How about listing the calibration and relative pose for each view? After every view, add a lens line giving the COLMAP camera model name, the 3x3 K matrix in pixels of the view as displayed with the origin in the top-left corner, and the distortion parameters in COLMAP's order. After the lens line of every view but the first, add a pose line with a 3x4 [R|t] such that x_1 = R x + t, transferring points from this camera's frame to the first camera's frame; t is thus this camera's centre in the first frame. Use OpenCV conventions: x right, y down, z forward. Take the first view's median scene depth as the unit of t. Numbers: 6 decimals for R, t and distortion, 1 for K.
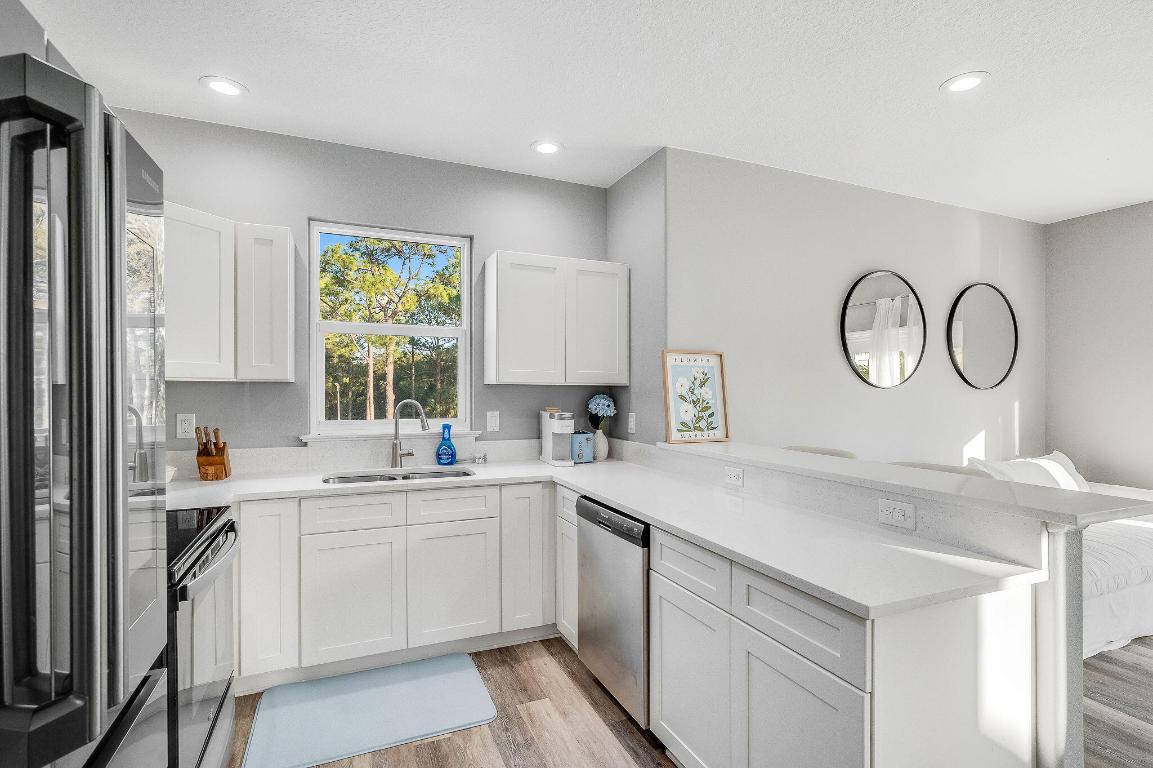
lens RADIAL K [[561.1, 0, 581.8], [0, 561.1, 386.3], [0, 0, 1]] dist [-0.001686, -0.000592]
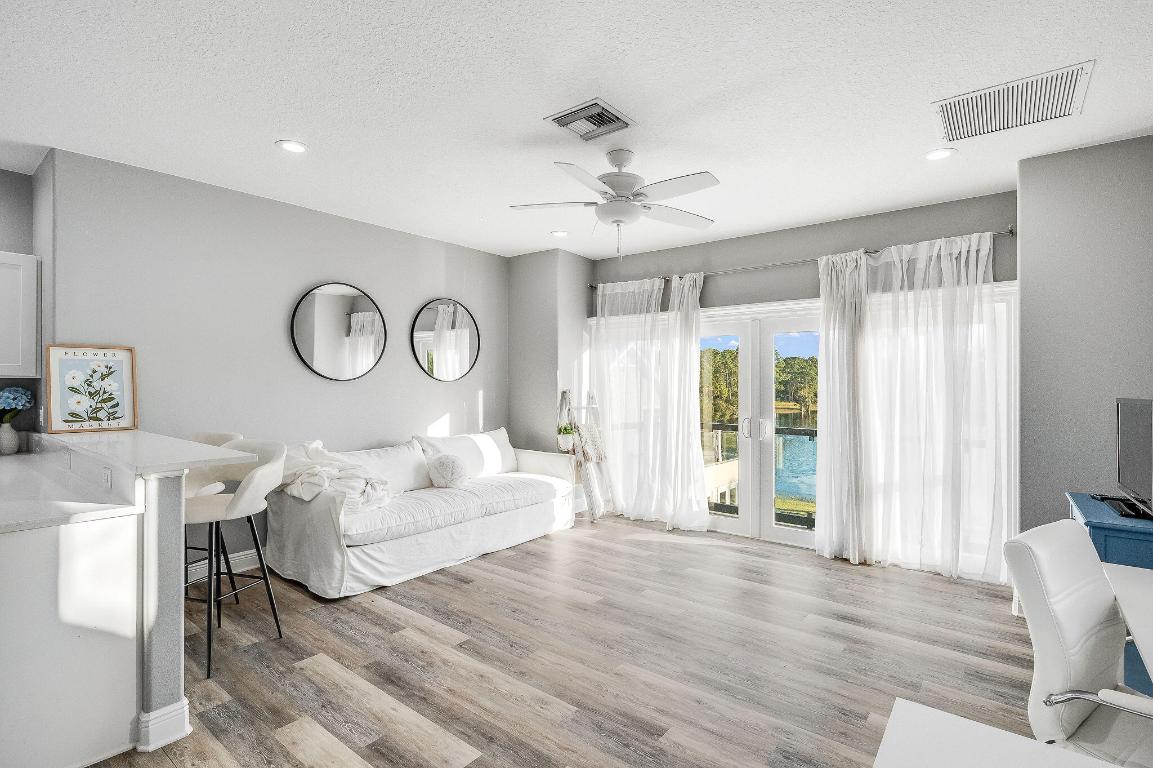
lens RADIAL K [[561.1, 0, 578.1], [0, 561.1, 381.8], [0, 0, 1]] dist [-0.001686, -0.000592]
pose [[0.879768, -0.001250, 0.475401, 0.504500], [-0.000596, 0.999993, 0.003732, 0.000916], [-0.475402, -0.003566, 0.879761, -0.367207]]
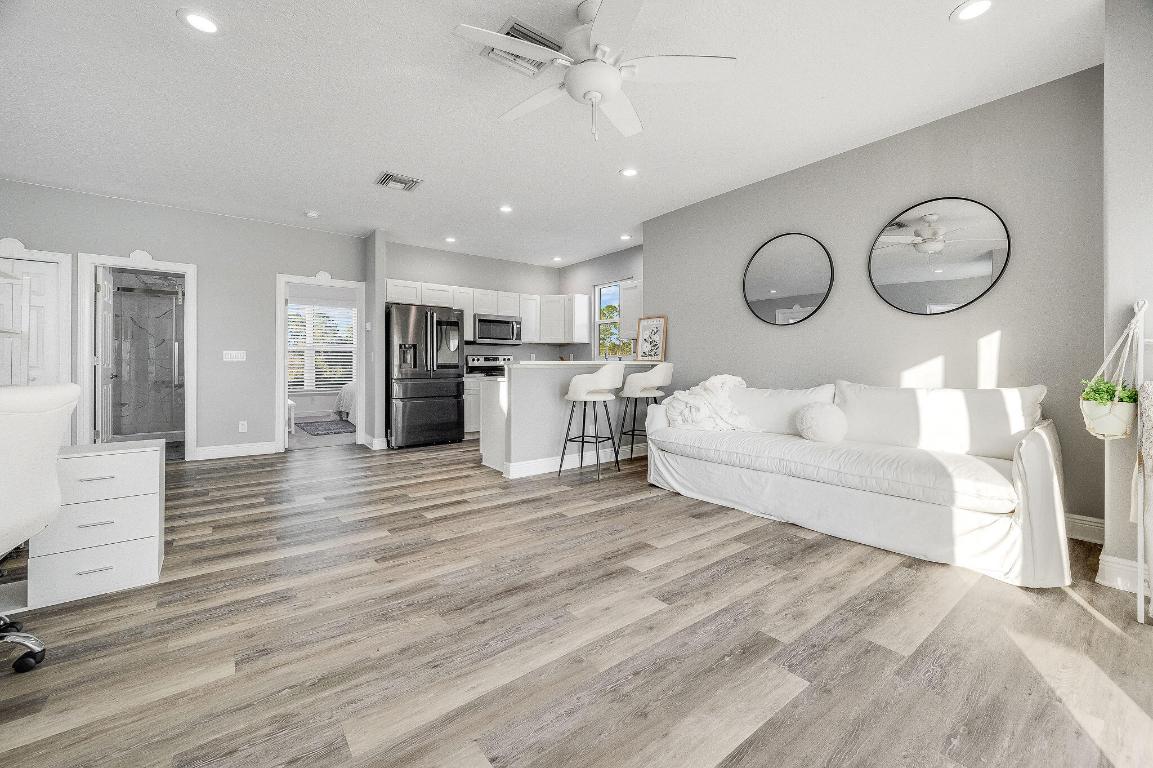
lens RADIAL K [[460.3, 0, 574.2], [0, 460.3, 366.7], [0, 0, 1]] dist [-0.000457, -0.000242]
pose [[0.245566, -0.007689, -0.969349, 1.739645], [0.004624, 0.999966, -0.006760, 0.126273], [0.969369, -0.002822, 0.245593, 0.321193]]
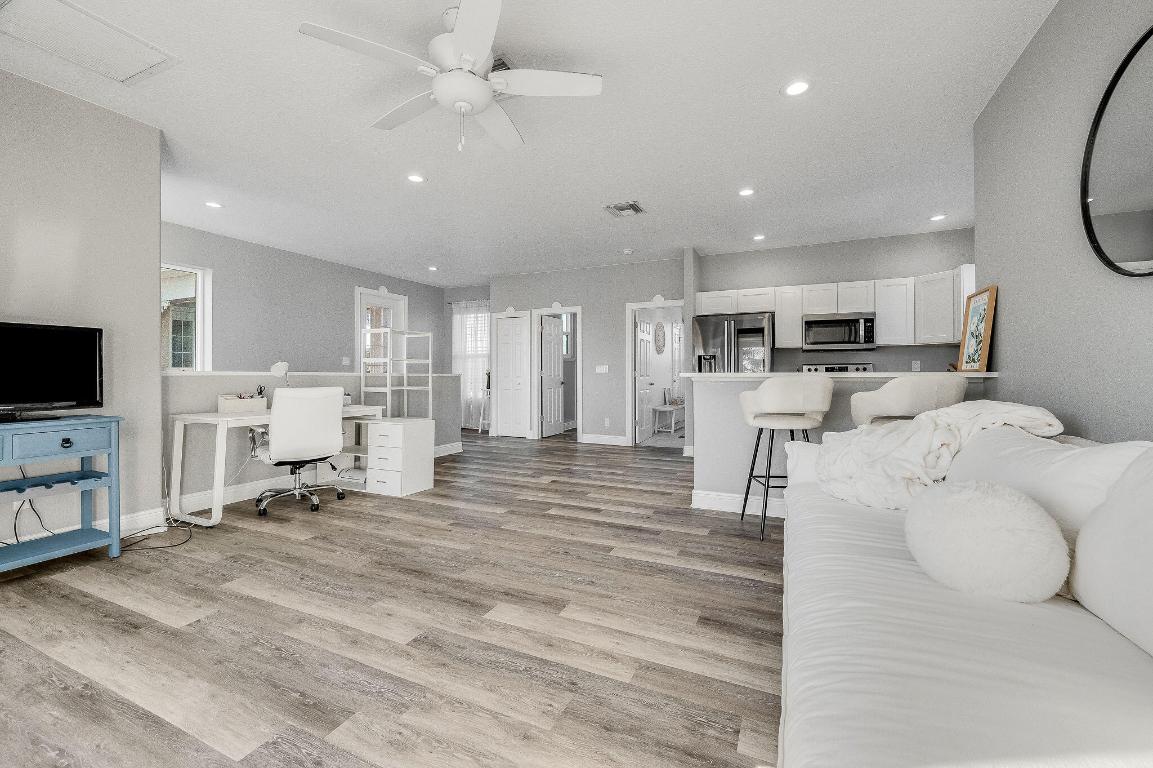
lens RADIAL K [[460.3, 0, 582.4], [0, 460.3, 373.4], [0, 0, 1]] dist [-0.000457, -0.000242]
pose [[-0.738670, -0.010852, -0.673980, 1.401895], [-0.005259, 0.999933, -0.010336, 0.114323], [0.674047, -0.004090, -0.738677, 1.142883]]
